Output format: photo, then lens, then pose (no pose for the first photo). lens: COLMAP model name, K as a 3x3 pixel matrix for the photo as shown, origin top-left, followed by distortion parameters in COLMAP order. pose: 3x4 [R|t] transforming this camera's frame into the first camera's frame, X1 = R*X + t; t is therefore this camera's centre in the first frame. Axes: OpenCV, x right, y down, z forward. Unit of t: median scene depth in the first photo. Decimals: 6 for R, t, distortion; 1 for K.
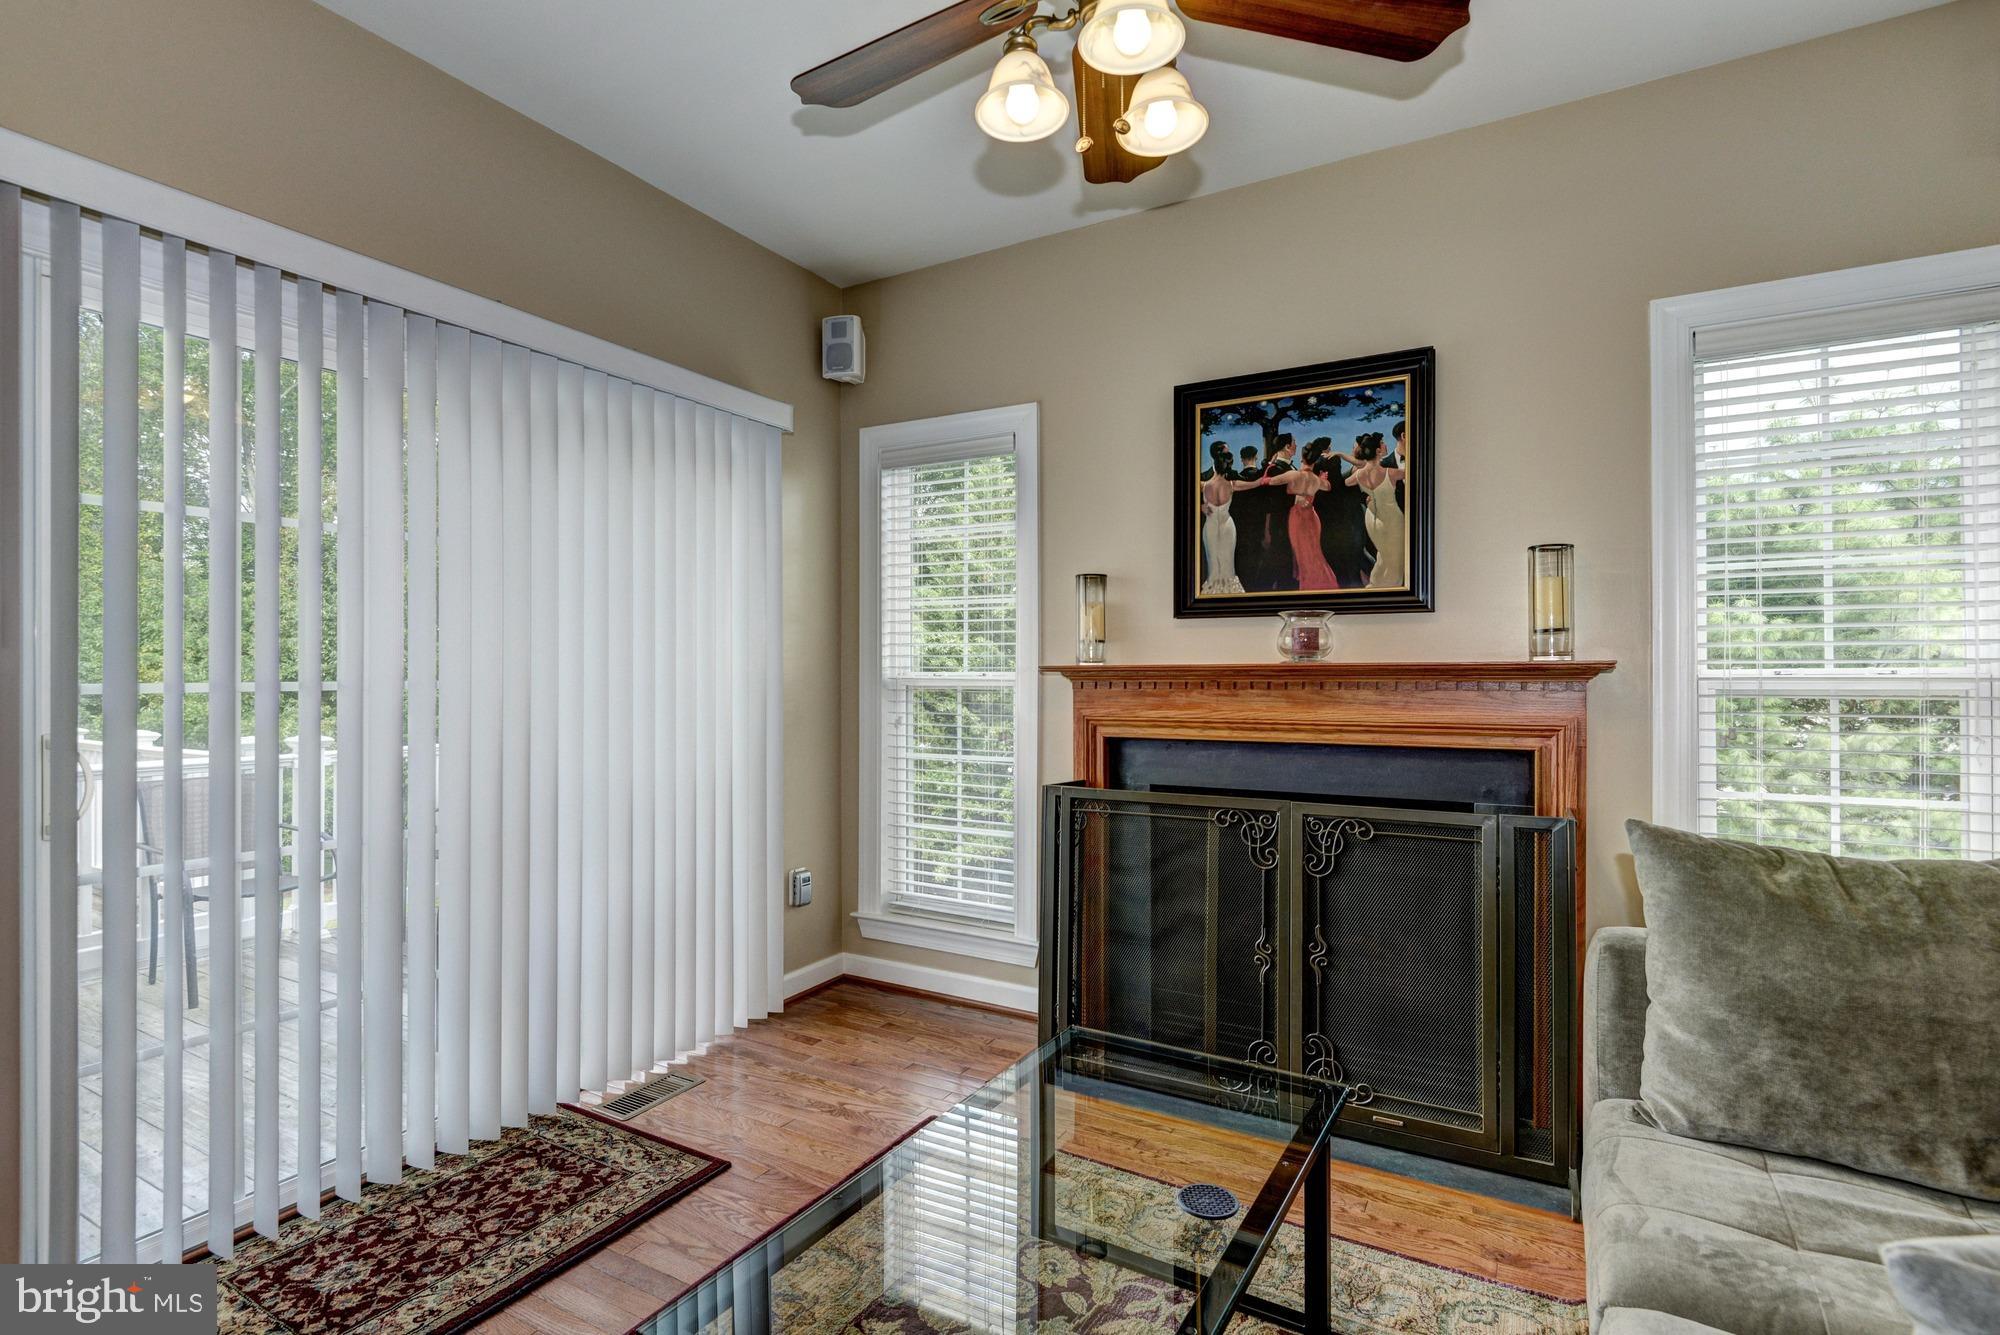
lens RADIAL K [[930.8, 0, 995.0], [0, 930.8, 665.7], [0, 0, 1]] dist [0.002970, -0.002944]
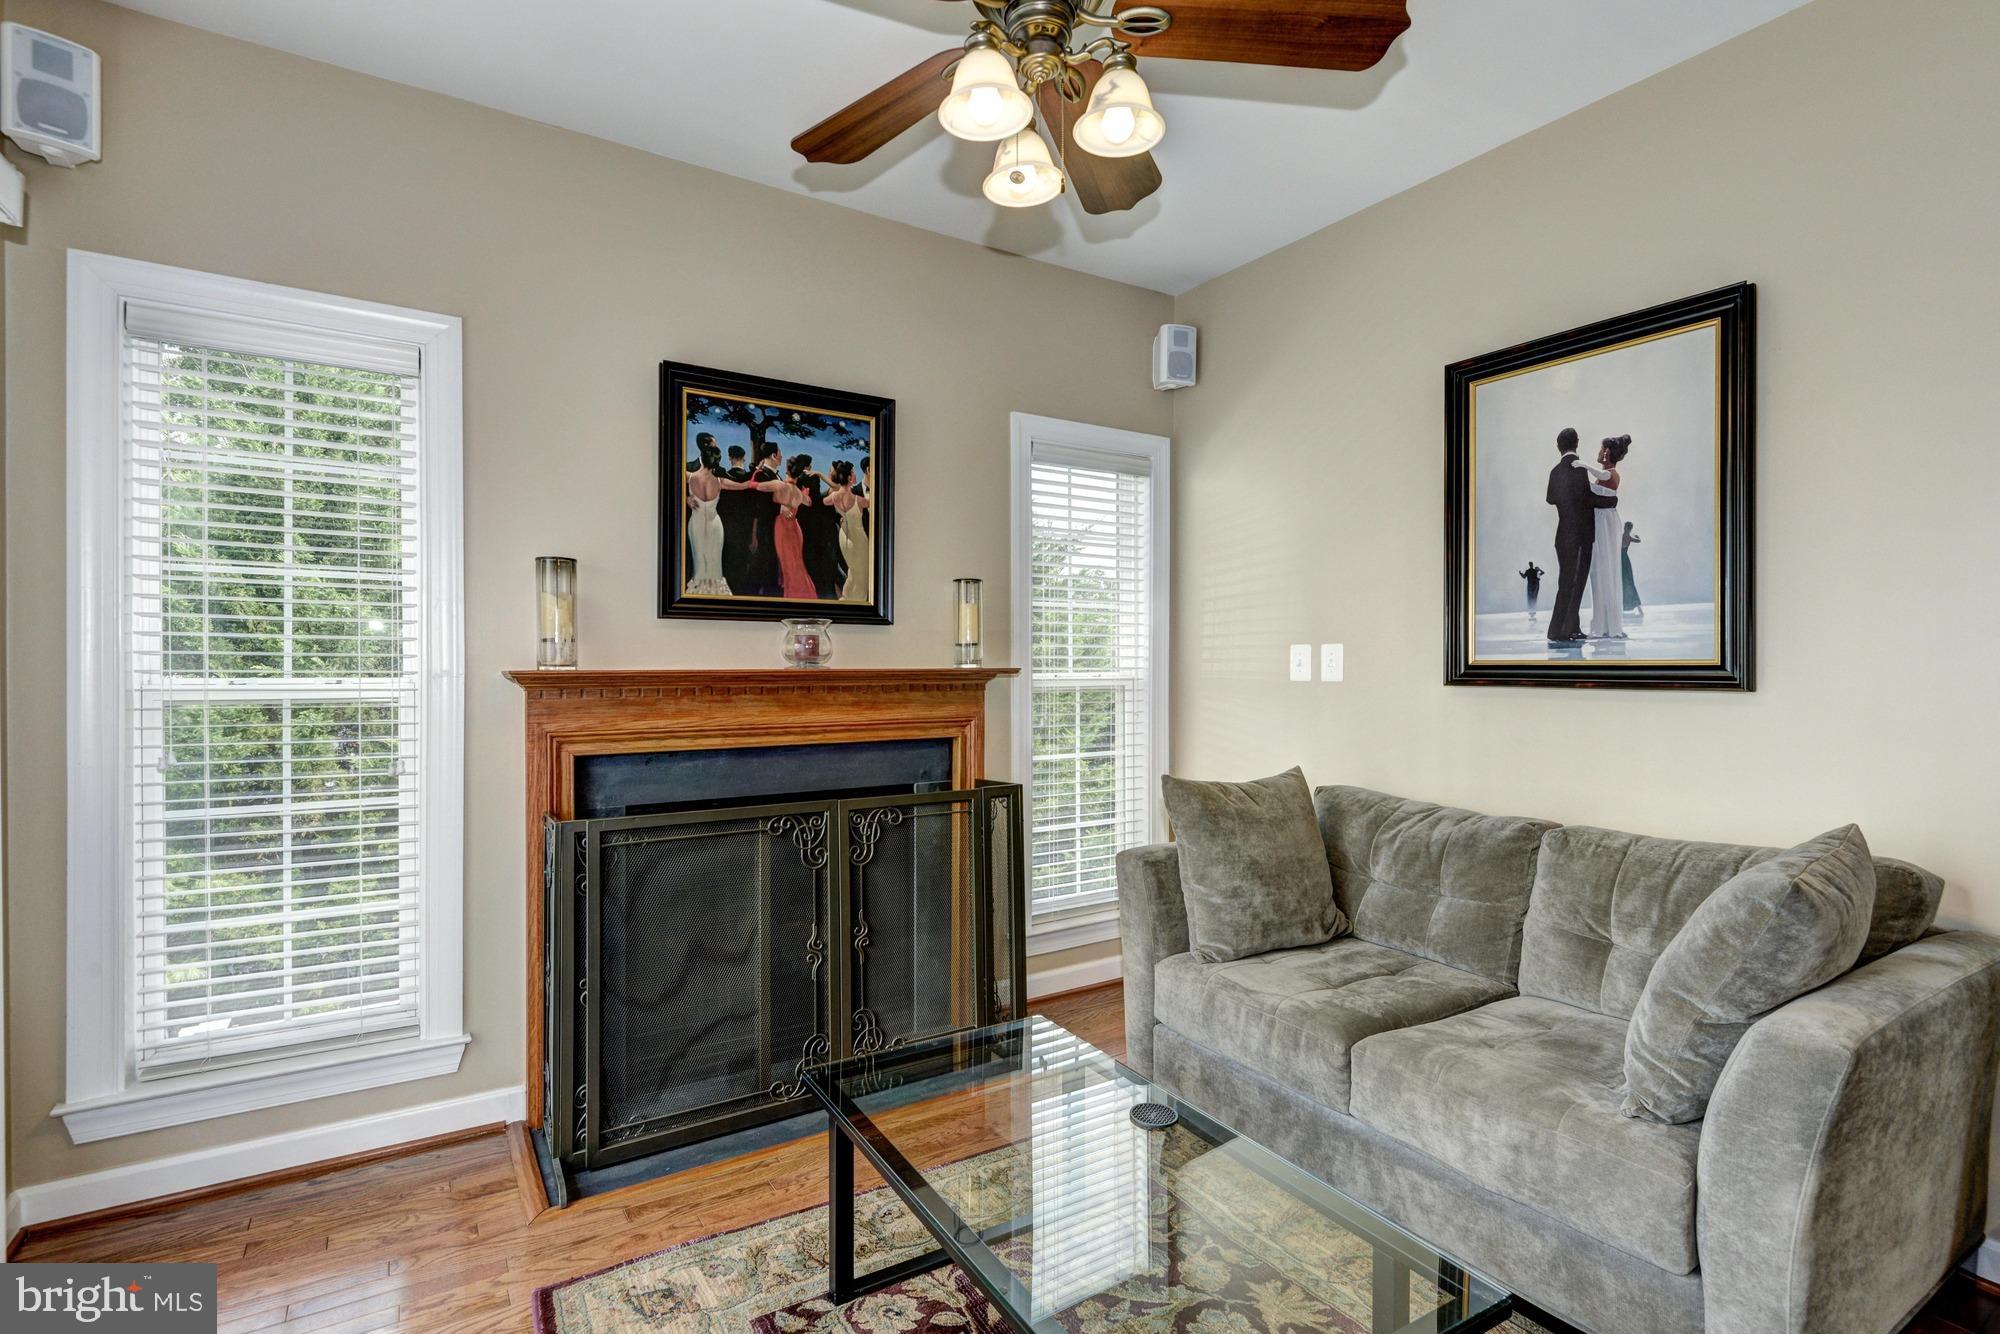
lens RADIAL K [[930.8, 0, 994.3], [0, 930.8, 668.7], [0, 0, 1]] dist [0.002970, -0.002944]
pose [[0.481369, -0.000192, 0.876518, -0.469478], [-0.007565, 0.999962, 0.004374, -0.008457], [-0.876485, -0.008736, 0.481349, 0.299901]]
